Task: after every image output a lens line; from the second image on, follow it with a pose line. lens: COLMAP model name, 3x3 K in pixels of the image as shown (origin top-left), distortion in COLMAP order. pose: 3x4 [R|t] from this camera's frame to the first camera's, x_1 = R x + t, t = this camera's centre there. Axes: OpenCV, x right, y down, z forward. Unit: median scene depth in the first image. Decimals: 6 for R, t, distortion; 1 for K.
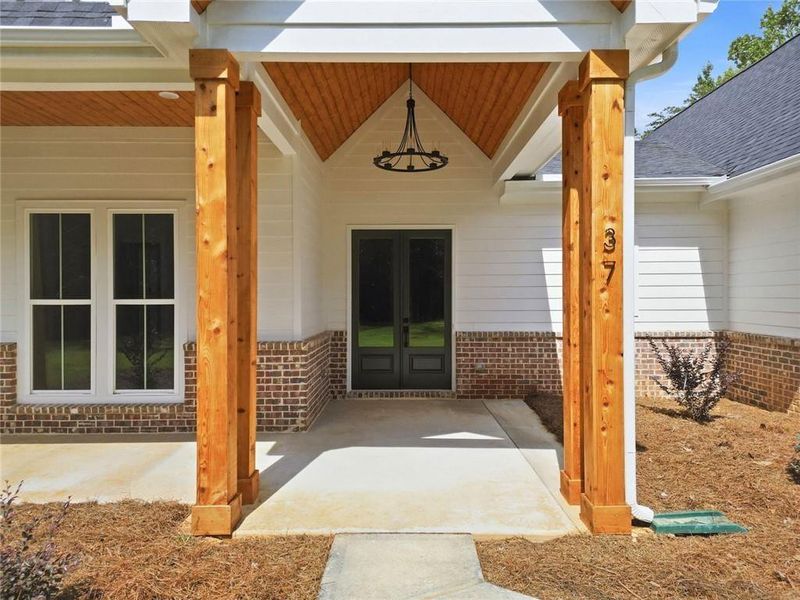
lens RADIAL K [[298.2, 0, 400.0], [0, 298.2, 300.0], [0, 0, 1]] dist [-0.000029, 0.000077]
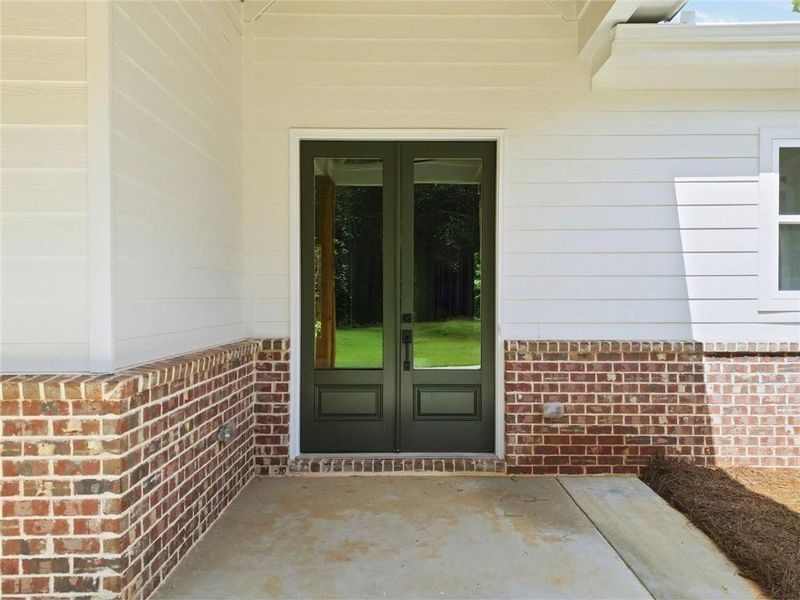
lens RADIAL K [[298.2, 0, 400.0], [0, 298.2, 300.0], [0, 0, 1]] dist [-0.000029, 0.000077]
pose [[0.999897, 0.000674, -0.014326, 0.016298], [-0.000679, 1.000000, -0.000336, 0.037111], [0.014326, 0.000345, 0.999897, 0.491135]]
